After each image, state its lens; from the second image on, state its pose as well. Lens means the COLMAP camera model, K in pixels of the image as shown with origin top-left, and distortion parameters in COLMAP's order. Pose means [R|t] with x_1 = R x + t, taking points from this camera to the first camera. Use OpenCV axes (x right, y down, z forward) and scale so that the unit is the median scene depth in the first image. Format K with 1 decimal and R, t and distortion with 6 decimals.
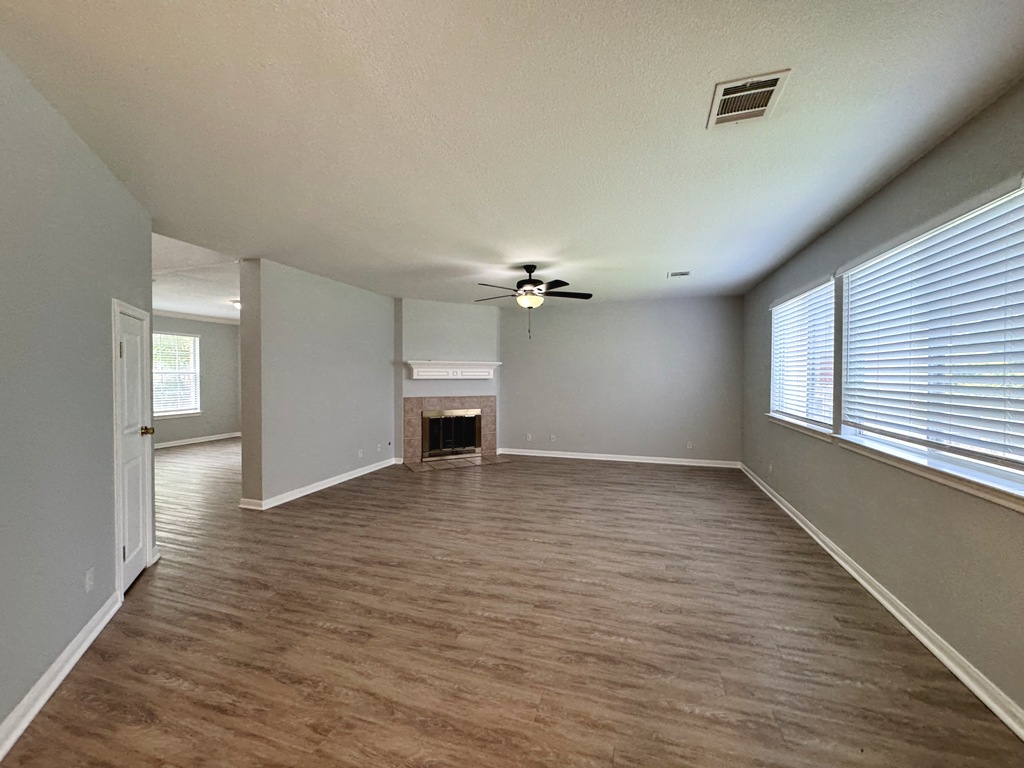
lens RADIAL K [[413.5, 0, 509.5], [0, 413.5, 382.7], [0, 0, 1]] dist [-0.000094, 0.000220]
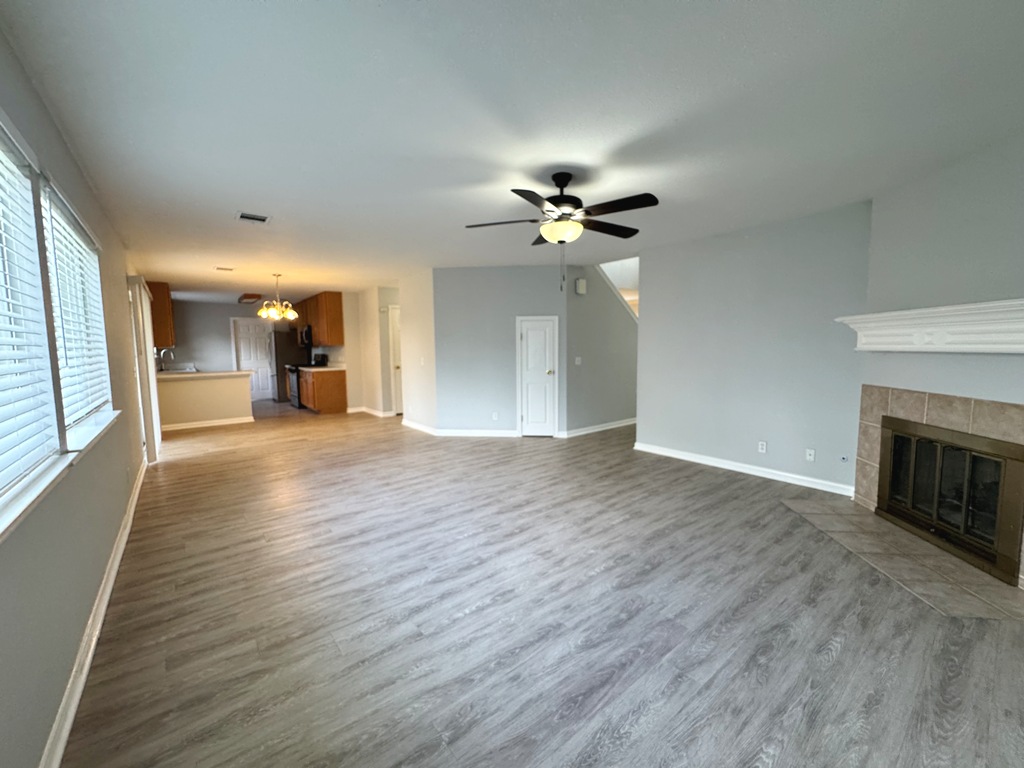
lens RADIAL K [[409.6, 0, 512.1], [0, 409.6, 382.4], [0, 0, 1]] dist [-0.002922, 0.000470]
pose [[-0.552476, 0.078138, -0.829858, 0.794057], [-0.005195, 0.995254, 0.097171, -0.030196], [0.833513, 0.057996, -0.549448, 1.599438]]
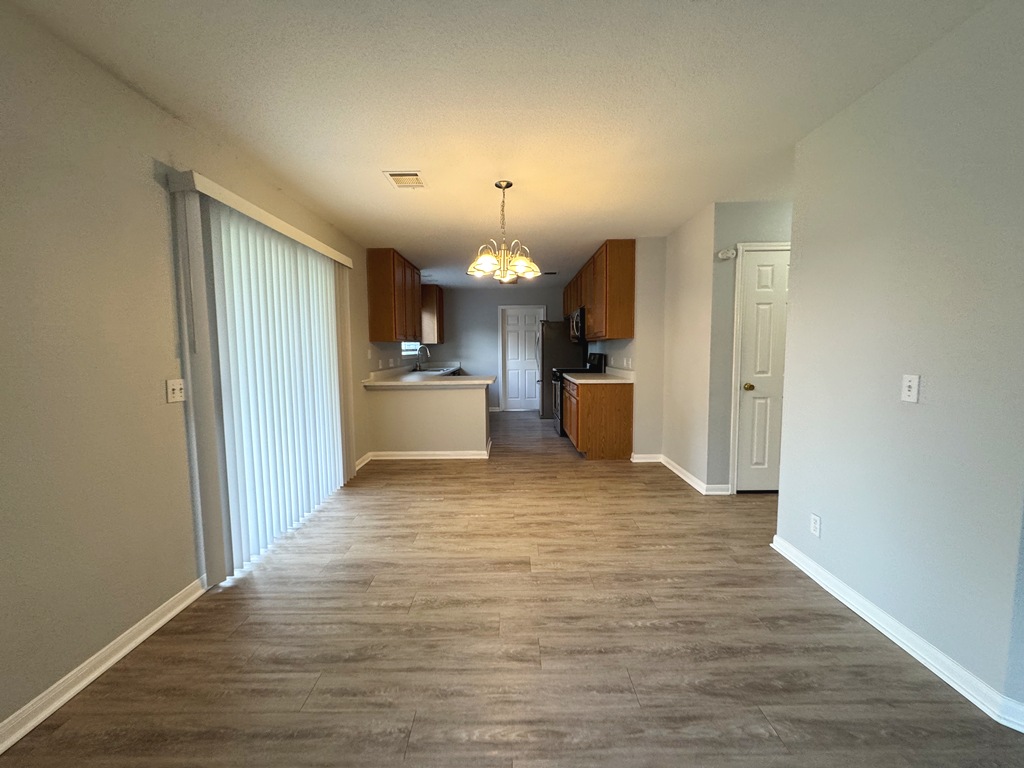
lens RADIAL K [[413.5, 0, 509.5], [0, 413.5, 382.7], [0, 0, 1]] dist [-0.000094, 0.000220]
pose [[-0.954161, 0.030889, -0.297696, 0.086578], [0.000586, 0.994851, 0.101350, 0.000483], [0.299294, 0.096529, -0.949266, 0.567781]]
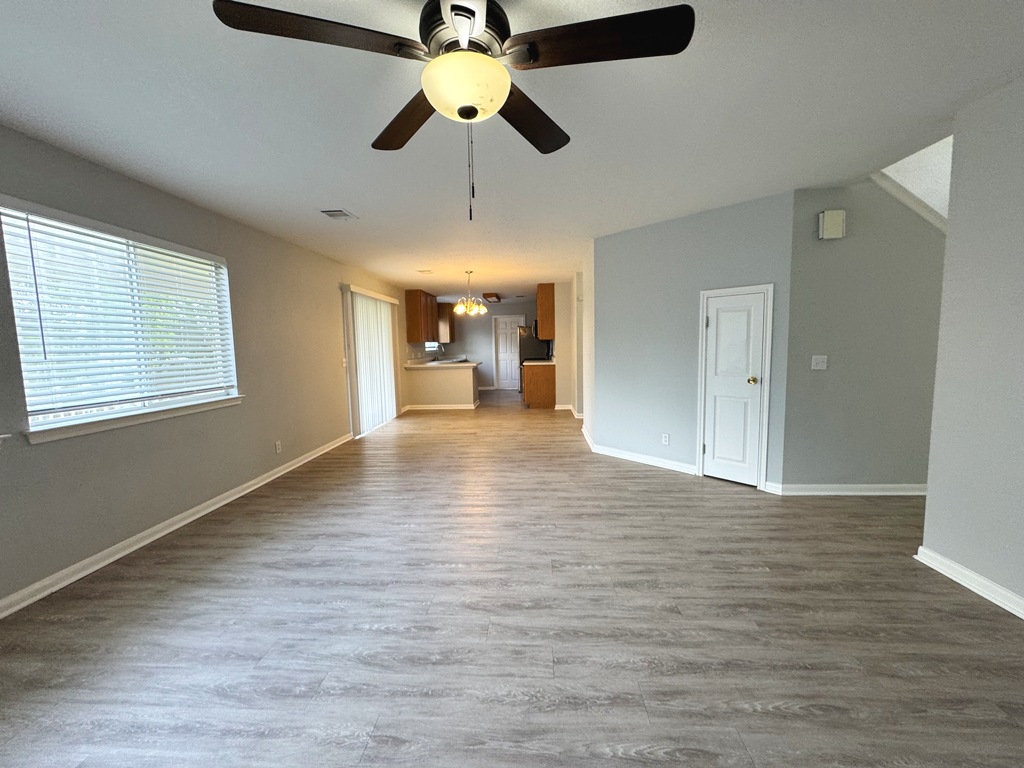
lens RADIAL K [[409.6, 0, 512.1], [0, 409.6, 382.4], [0, 0, 1]] dist [-0.002922, 0.000470]
pose [[-0.968050, 0.040266, -0.247501, 0.125282], [0.013208, 0.993840, 0.110030, -0.021167], [0.250408, 0.103246, -0.962620, 1.619133]]
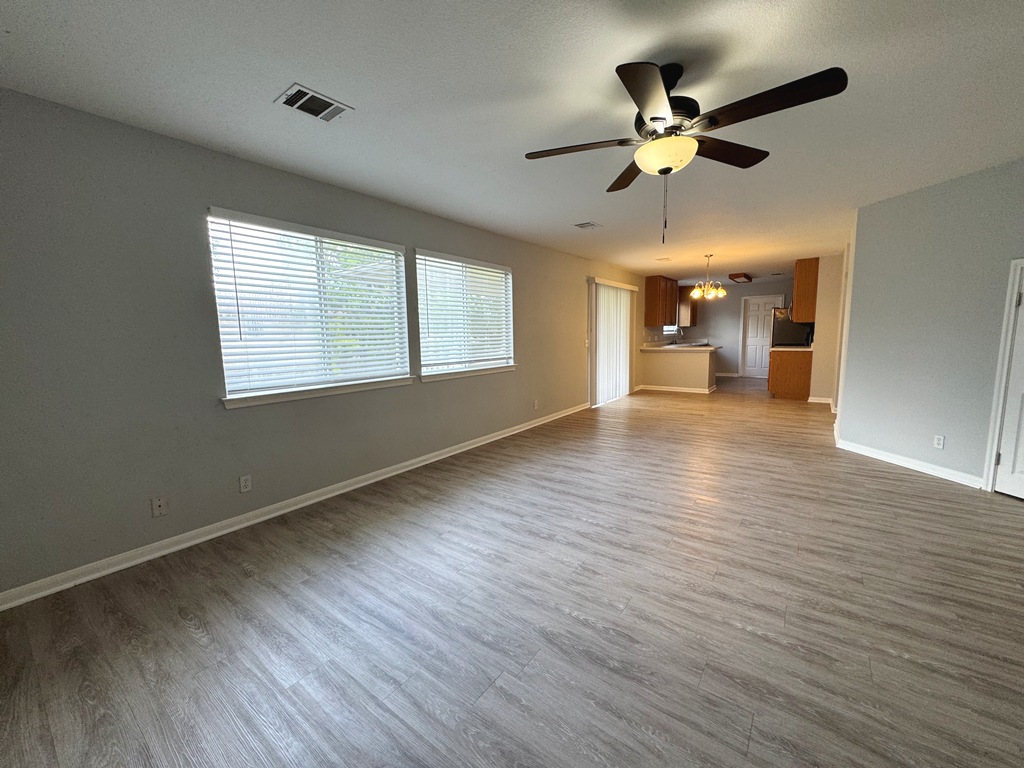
lens RADIAL K [[409.6, 0, 512.1], [0, 409.6, 382.4], [0, 0, 1]] dist [-0.002922, 0.000470]
pose [[-0.947460, -0.024117, 0.318965, 0.075098], [0.021535, 0.990082, 0.138828, -0.023285], [-0.319149, 0.138403, -0.937544, 1.846709]]
